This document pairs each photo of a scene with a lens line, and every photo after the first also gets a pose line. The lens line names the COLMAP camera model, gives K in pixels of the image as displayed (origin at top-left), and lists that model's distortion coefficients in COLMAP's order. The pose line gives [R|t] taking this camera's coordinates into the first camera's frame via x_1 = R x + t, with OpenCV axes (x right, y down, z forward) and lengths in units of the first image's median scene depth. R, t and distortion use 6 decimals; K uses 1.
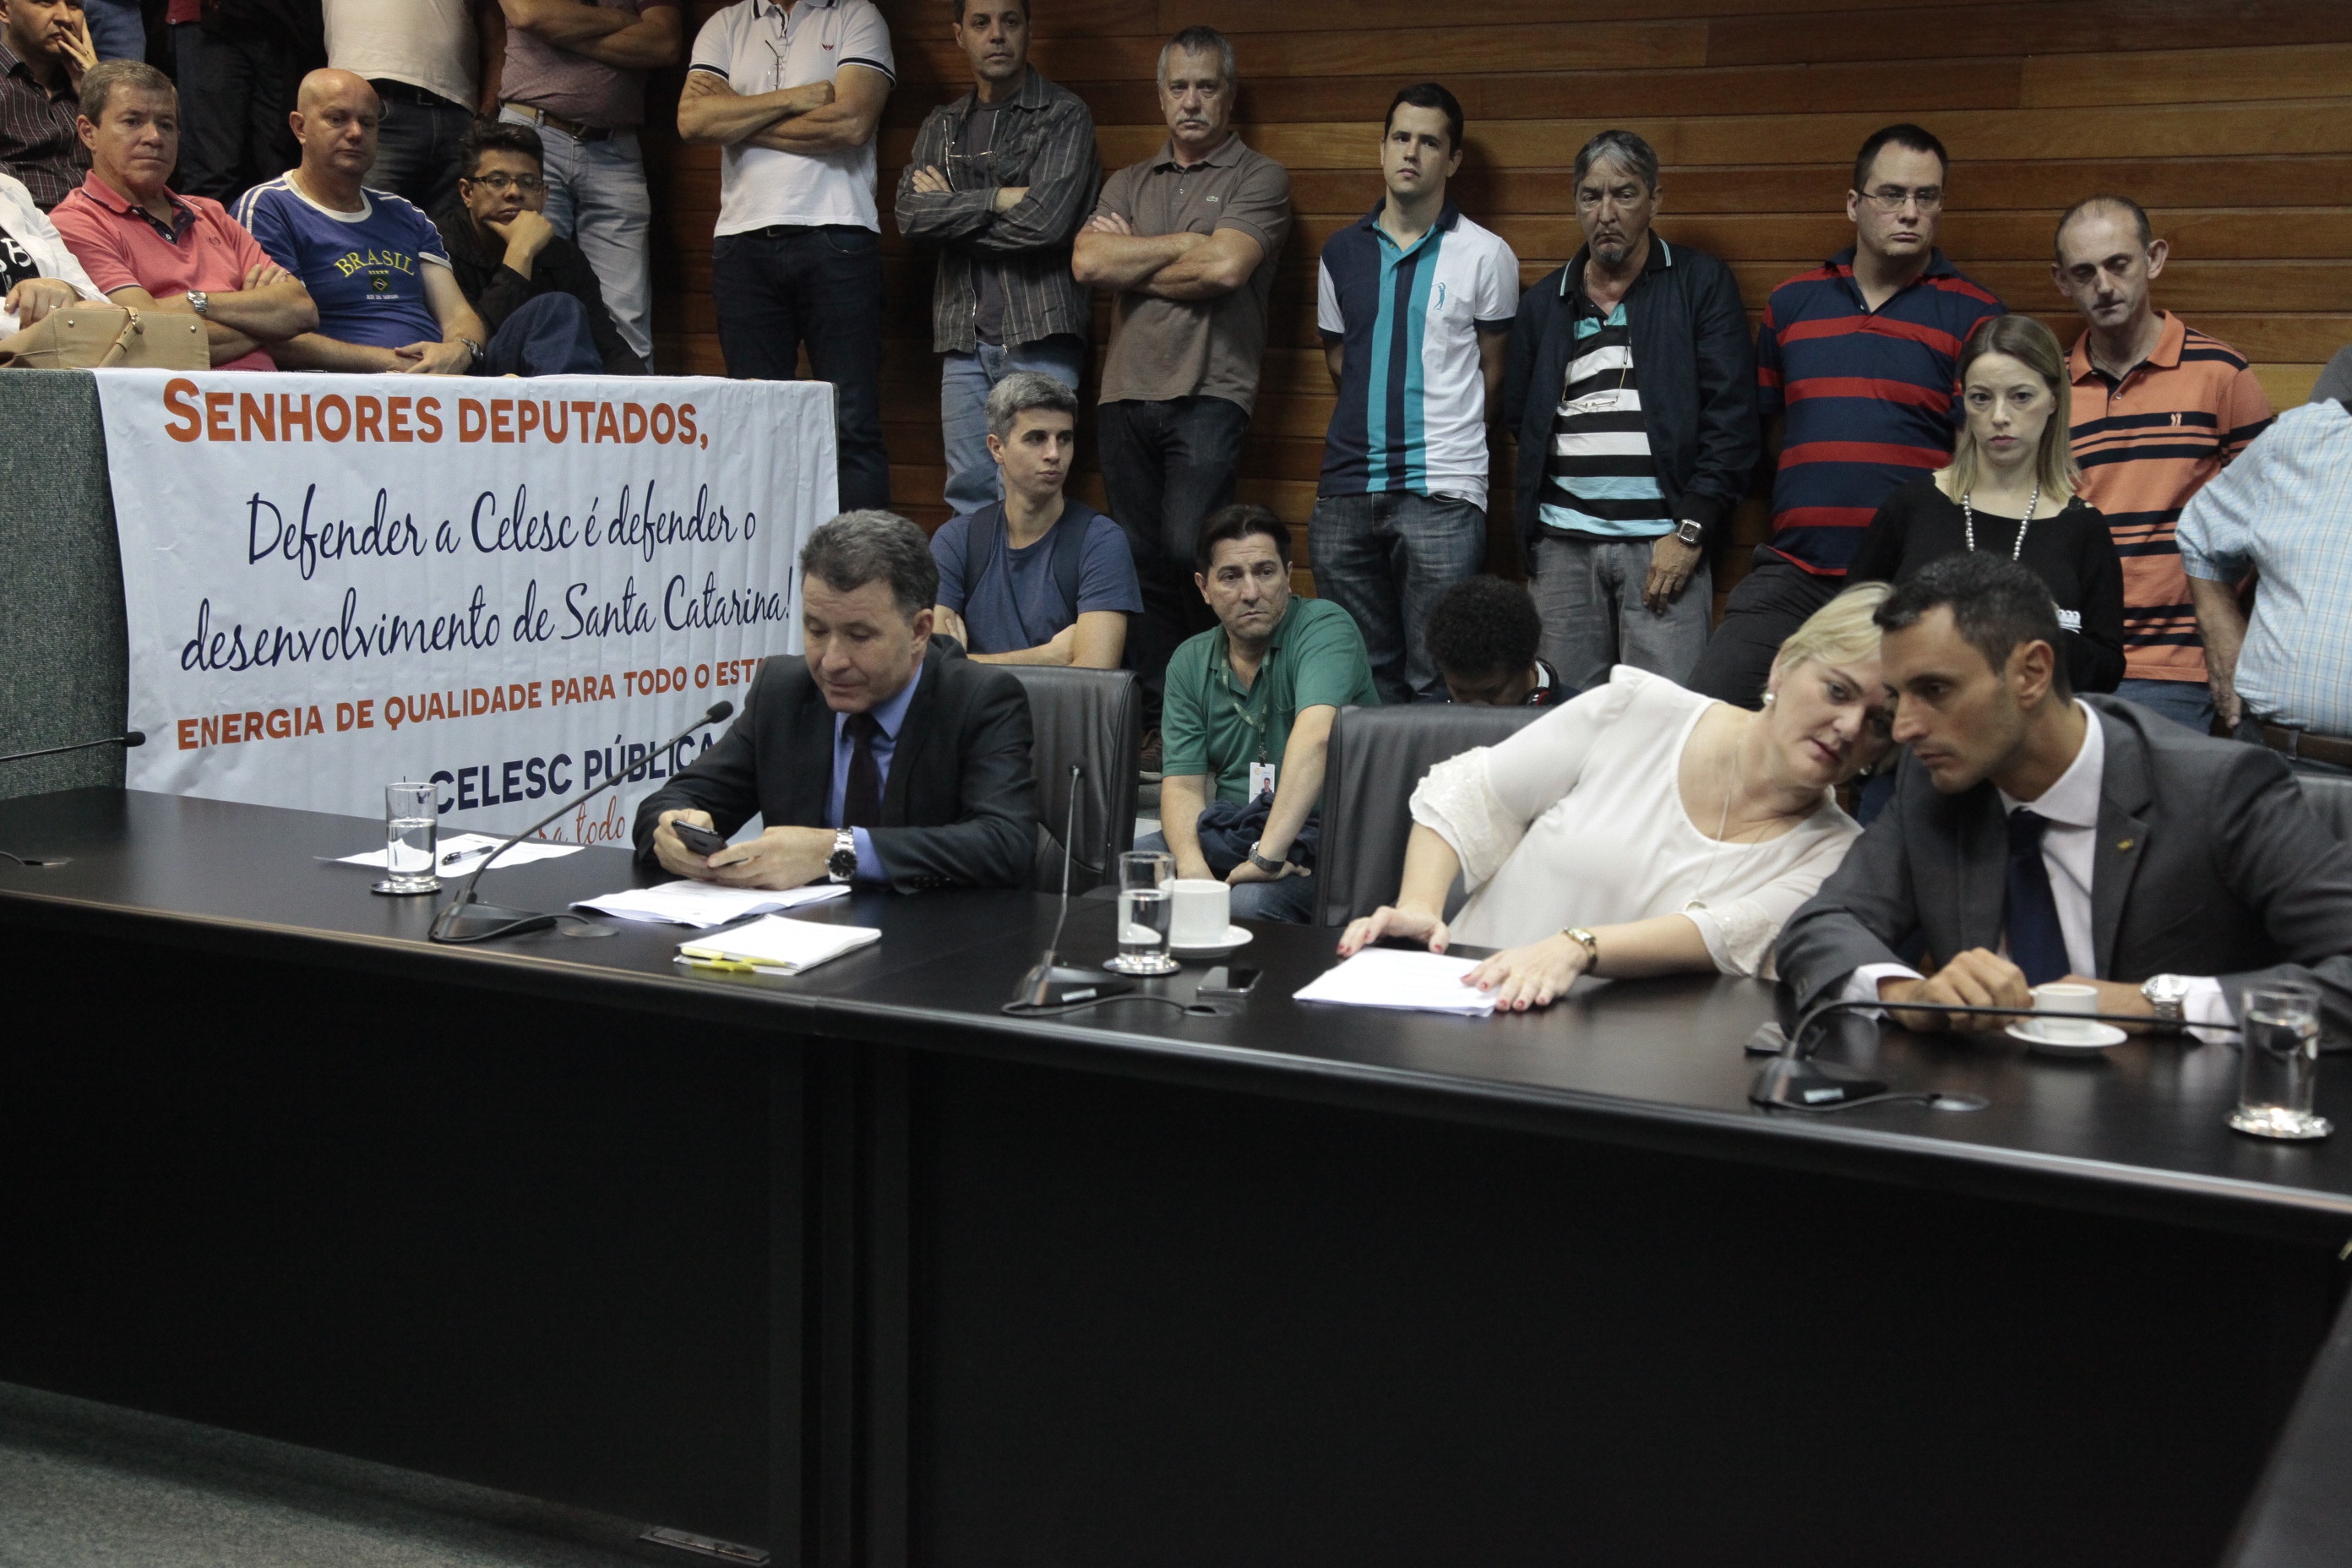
lens RADIAL K [[3021.4, 0, 1163.8], [0, 3021.4, 796.0], [0, 0, 1]] dist [0.141874, 0.011056]
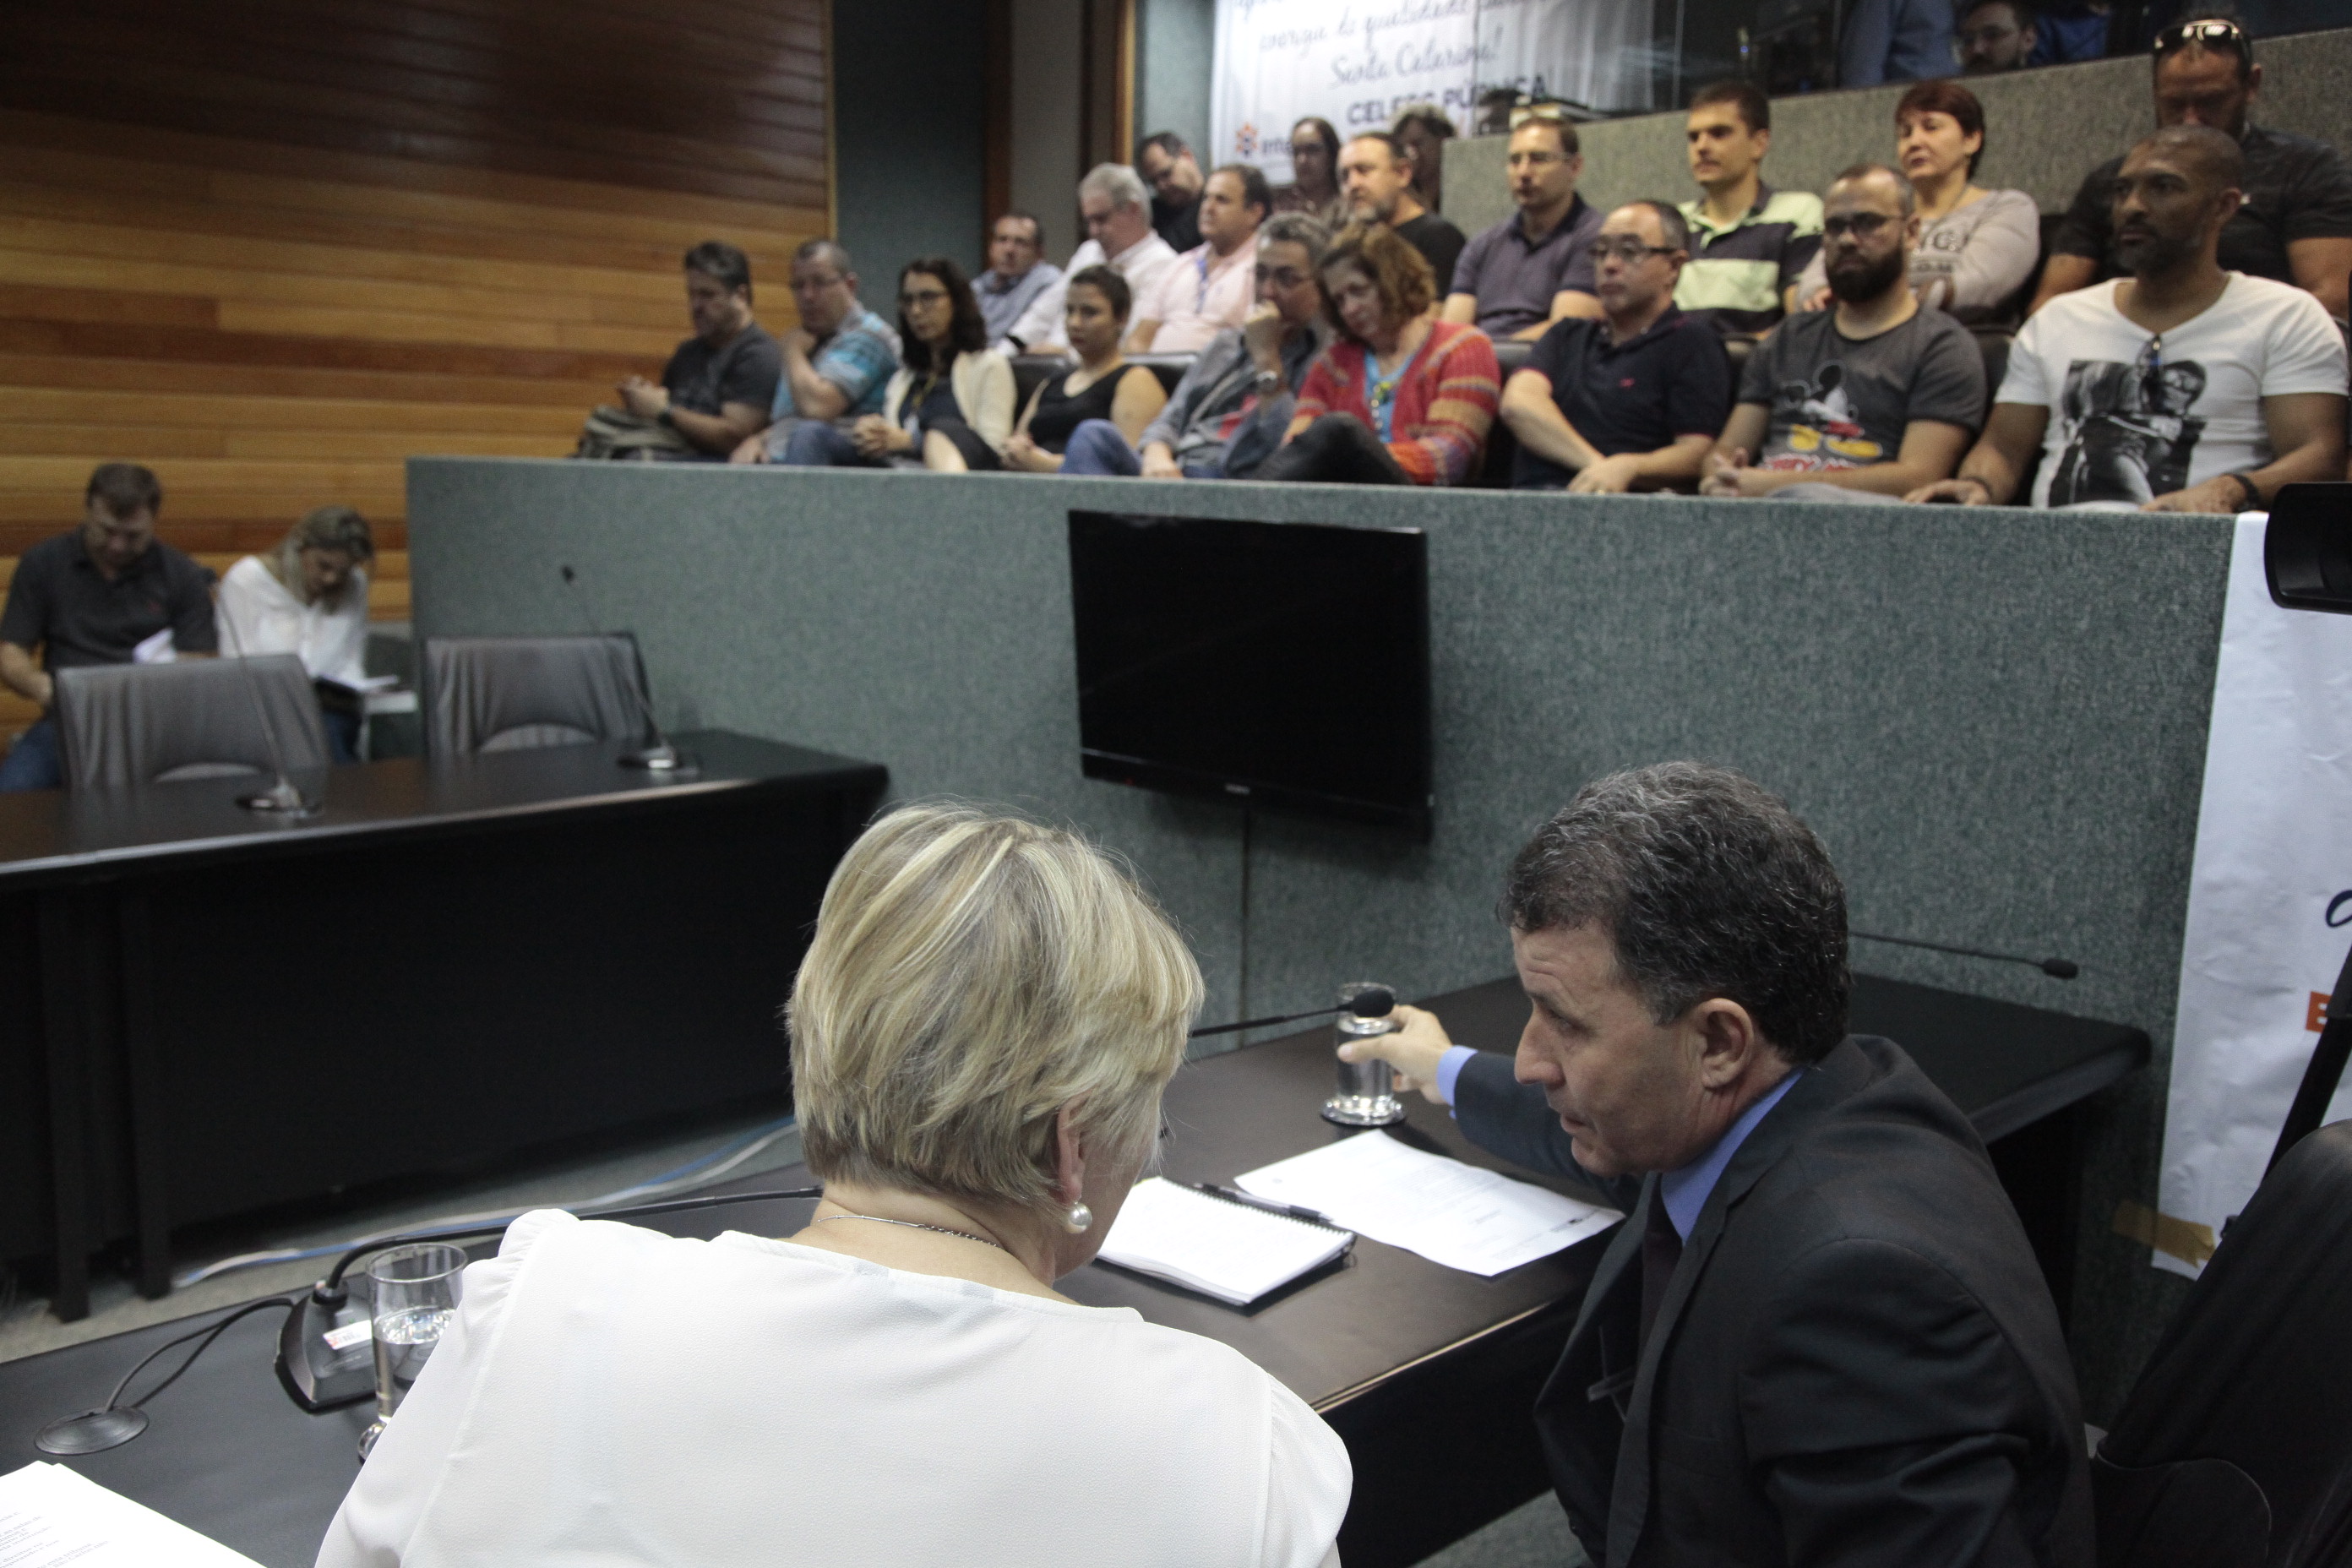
lens RADIAL K [[2028.5, 0, 1176.0], [0, 2028.5, 784.0], [0, 0, 1]] dist [-0.006507, 0.009191]
pose [[-0.330595, 0.123493, -0.935658, 0.188451], [-0.160733, 0.969551, 0.184757, -0.103342], [0.929985, 0.211471, -0.300680, 0.767093]]
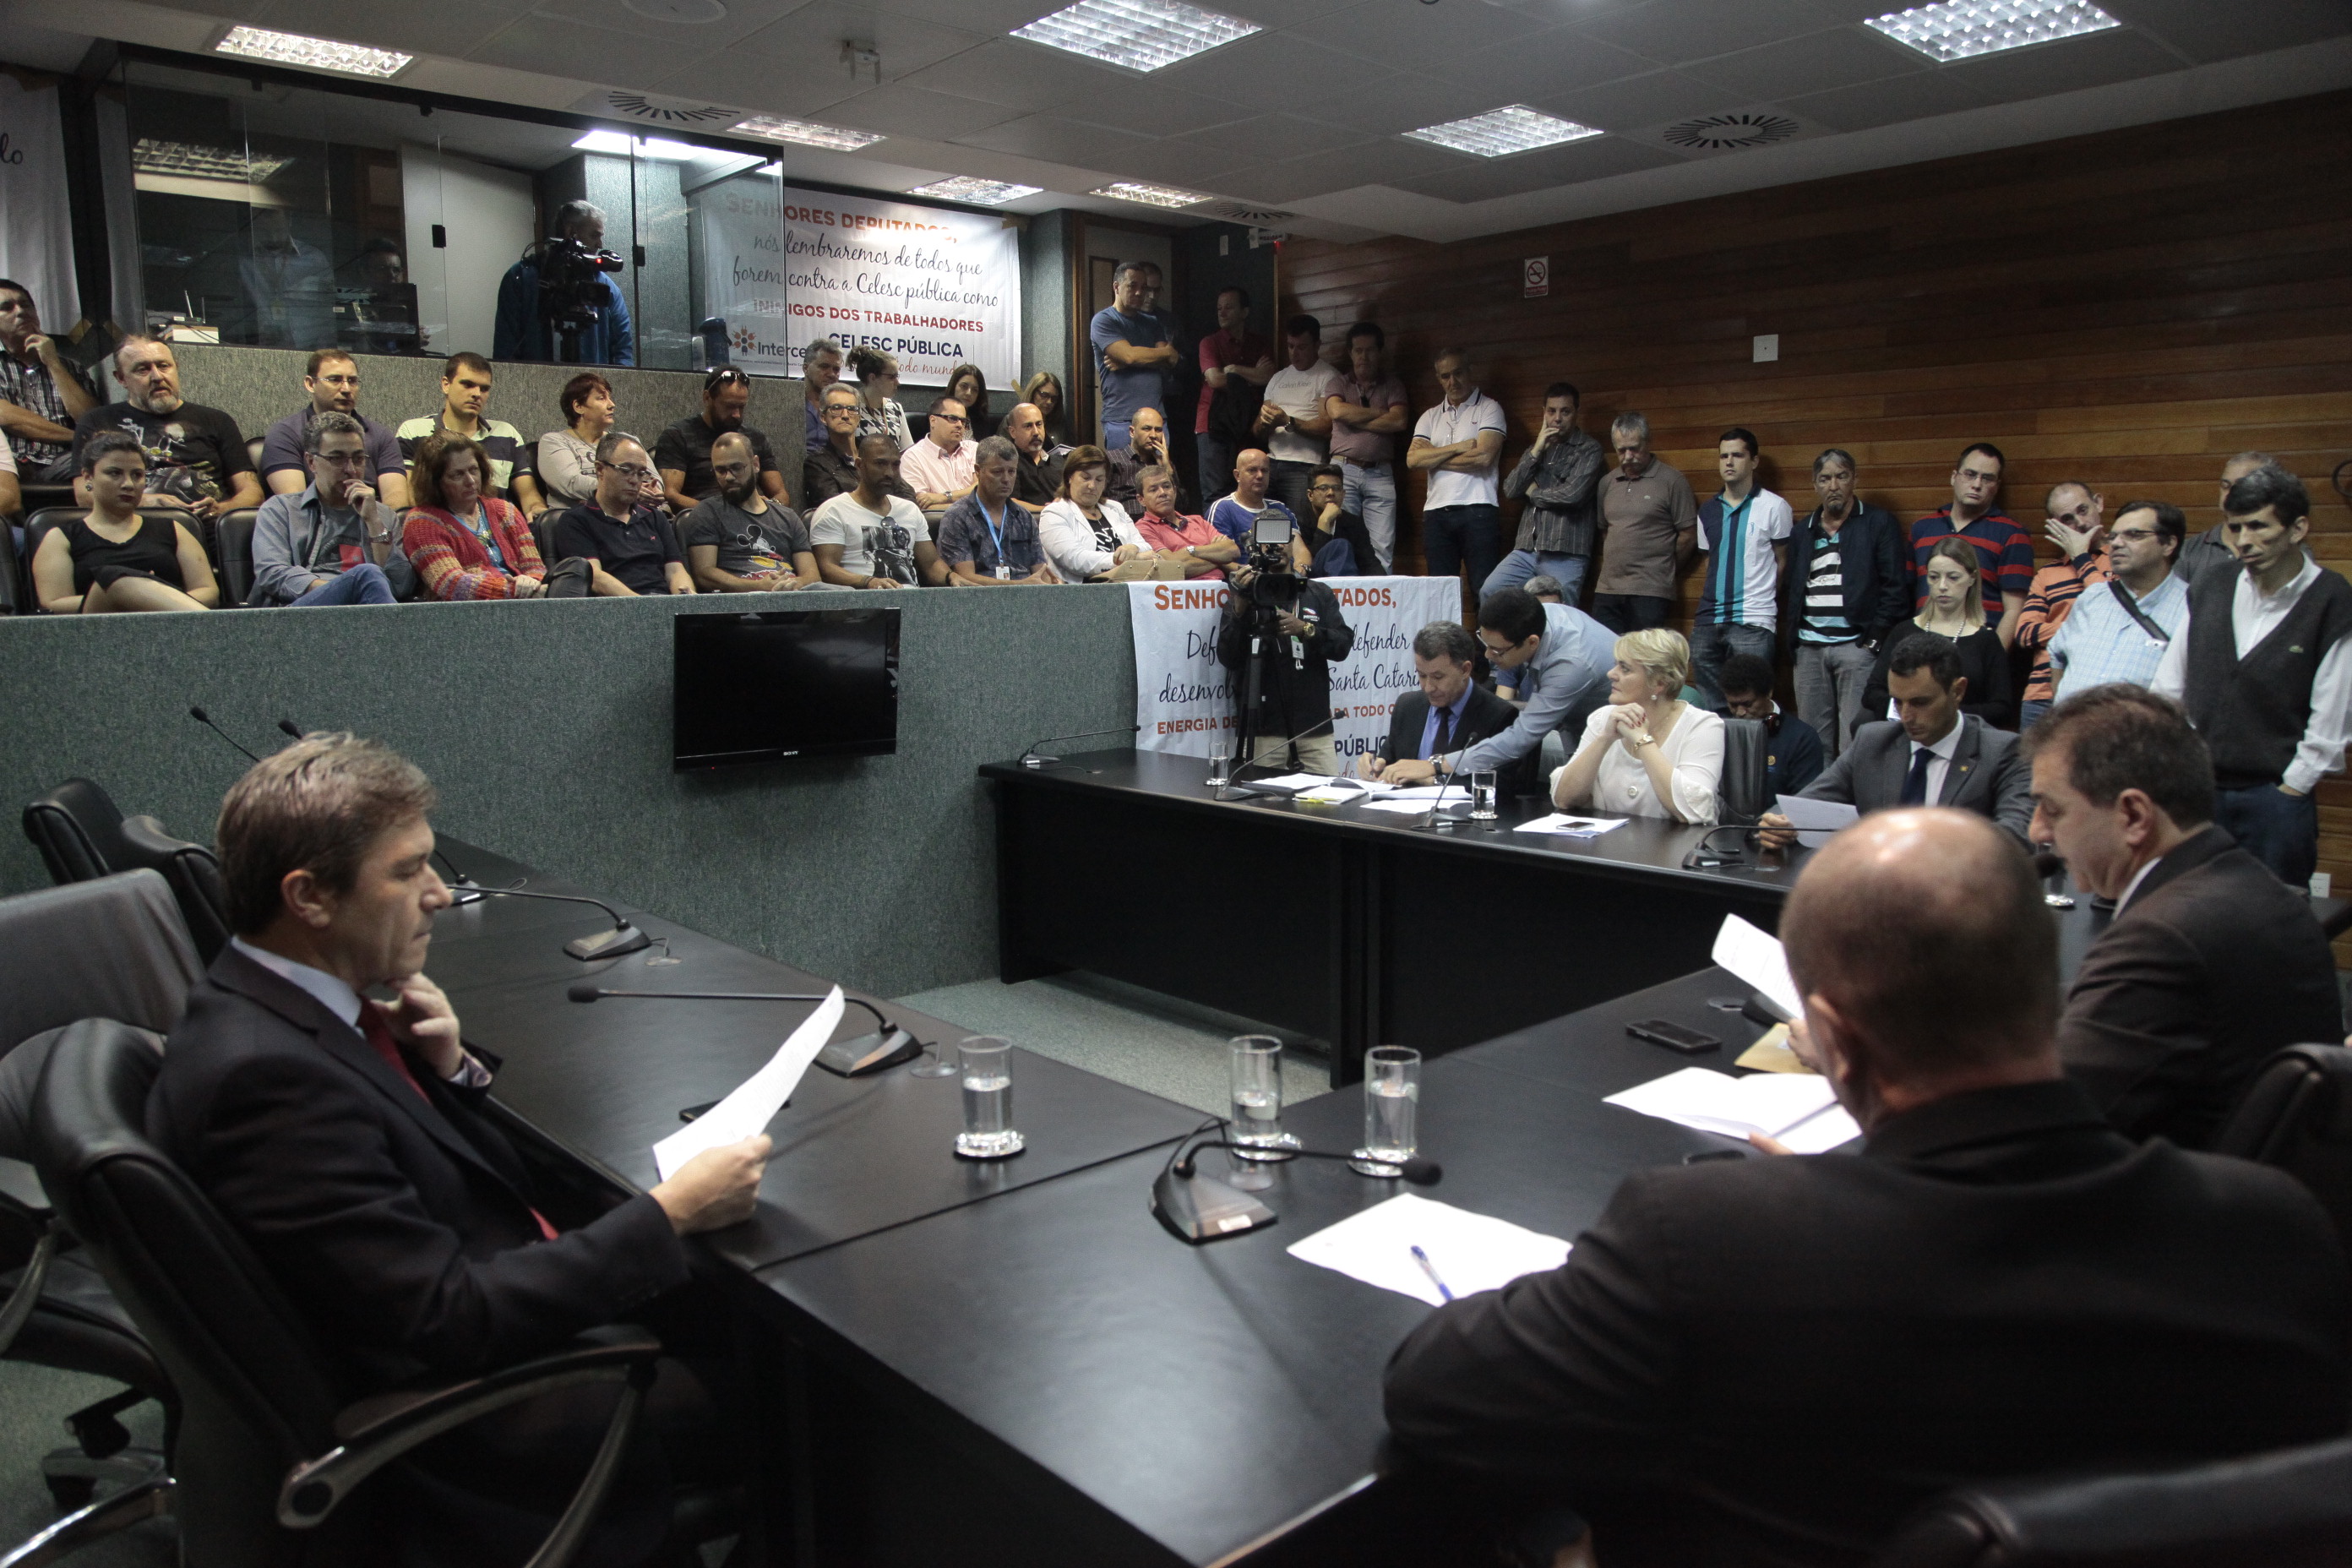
lens RADIAL K [[1665.0, 0, 1176.0], [0, 1665.0, 784.0], [0, 0, 1]] dist [-0.112715, 0.079161]
pose [[0.931560, 0.020442, -0.363013, 0.157897], [-0.023373, 0.999720, -0.003684, 0.026026], [0.362836, 0.011916, 0.931777, -0.214448]]
